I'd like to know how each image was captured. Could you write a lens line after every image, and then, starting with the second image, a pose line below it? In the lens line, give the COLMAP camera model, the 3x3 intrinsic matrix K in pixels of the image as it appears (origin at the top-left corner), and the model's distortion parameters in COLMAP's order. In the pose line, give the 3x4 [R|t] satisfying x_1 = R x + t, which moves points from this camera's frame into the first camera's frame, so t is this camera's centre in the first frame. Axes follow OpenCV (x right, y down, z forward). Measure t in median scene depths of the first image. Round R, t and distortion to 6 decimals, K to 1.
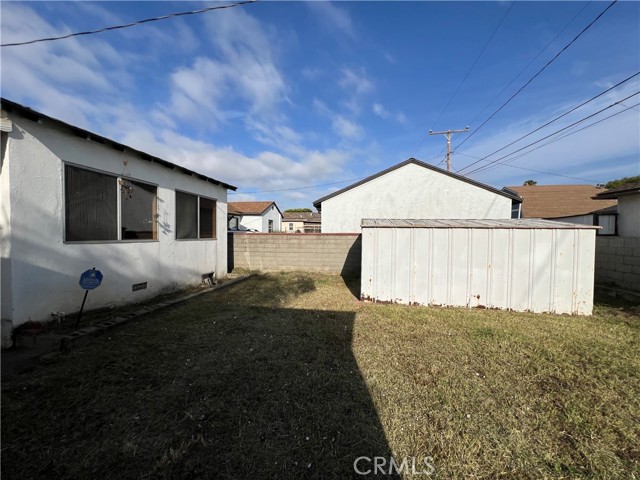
lens RADIAL K [[254.7, 0, 320.3], [0, 254.7, 240.7], [0, 0, 1]] dist [-0.001545, -0.000156]
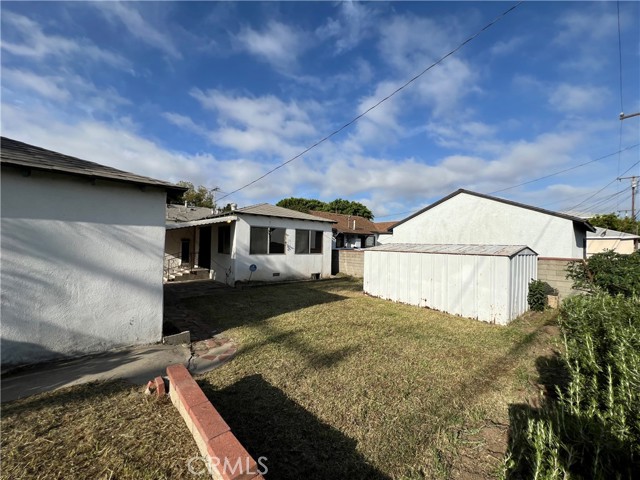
lens RADIAL K [[254.7, 0, 320.3], [0, 254.7, 240.7], [0, 0, 1]] dist [-0.001545, -0.000156]
pose [[0.766140, -0.003544, -0.642665, 0.792613], [-0.028707, 0.998798, -0.039731, -0.030701], [0.642033, 0.048889, 0.765117, -0.370366]]
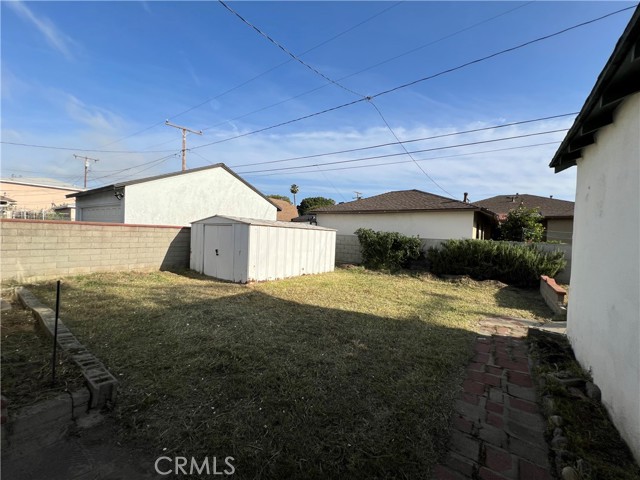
lens RADIAL K [[255.5, 0, 319.4], [0, 255.5, 239.7], [0, 0, 1]] dist [0.000914, 0.000085]
pose [[0.444656, -0.007703, 0.895668, -0.627741], [-0.017721, 0.999692, 0.017395, -0.005394], [-0.895526, -0.023607, 0.444383, 0.103724]]
